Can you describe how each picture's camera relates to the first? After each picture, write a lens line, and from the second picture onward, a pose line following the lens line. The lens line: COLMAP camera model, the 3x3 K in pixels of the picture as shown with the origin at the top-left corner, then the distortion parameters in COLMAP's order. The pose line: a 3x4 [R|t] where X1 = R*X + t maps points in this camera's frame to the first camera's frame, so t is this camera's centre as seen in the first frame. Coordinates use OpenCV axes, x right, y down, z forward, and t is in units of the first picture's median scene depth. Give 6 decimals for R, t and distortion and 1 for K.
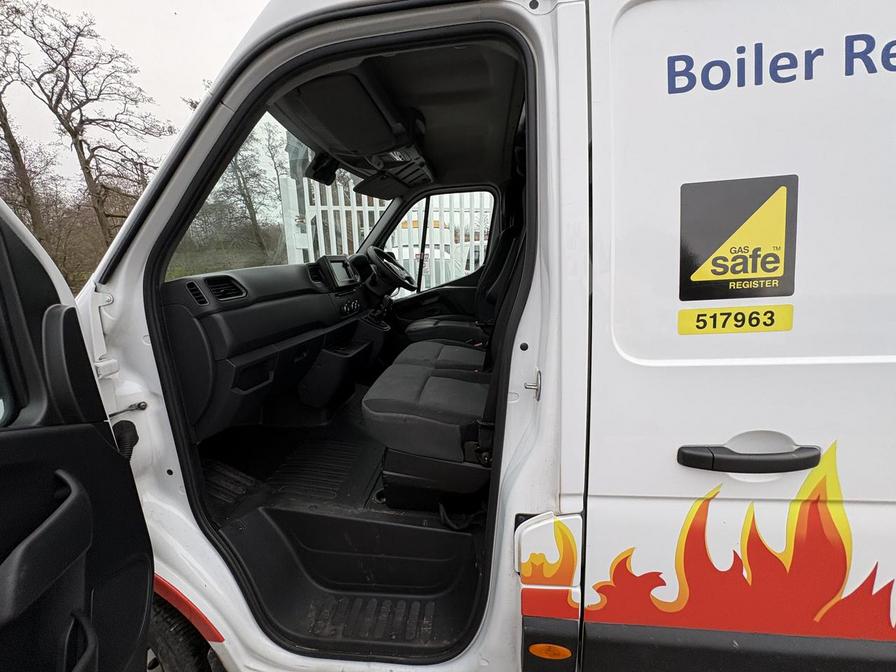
lens RADIAL K [[356.2, 0, 448.1], [0, 356.2, 335.6], [0, 0, 1]] dist [-0.000370, -0.000171]
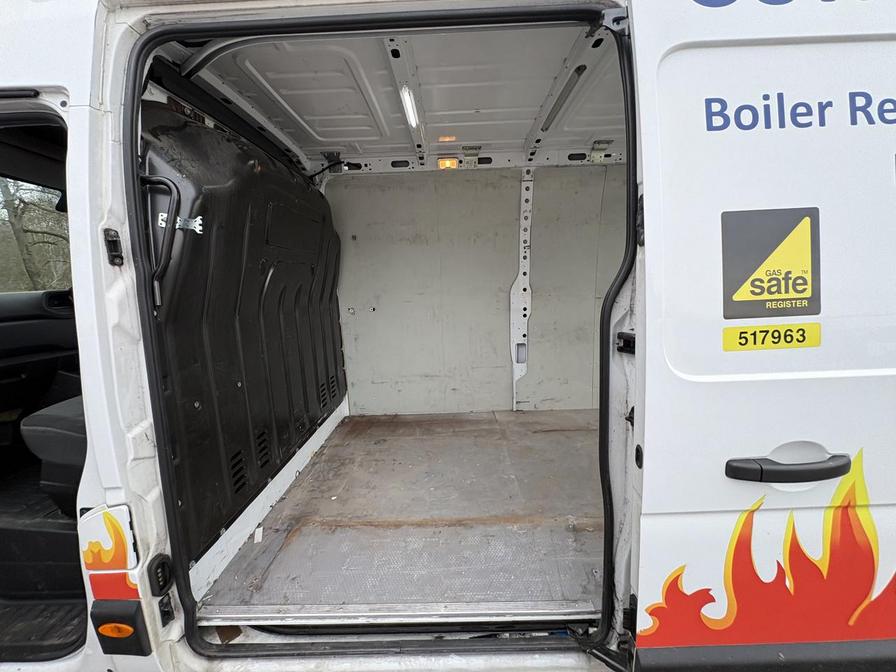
lens RADIAL K [[356.2, 0, 448.1], [0, 356.2, 335.6], [0, 0, 1]] dist [-0.000370, -0.000171]
pose [[0.993553, -0.001920, 0.113352, -0.290987], [0.009579, 0.997703, -0.067060, 0.014600], [-0.112963, 0.067714, 0.991289, 0.046100]]
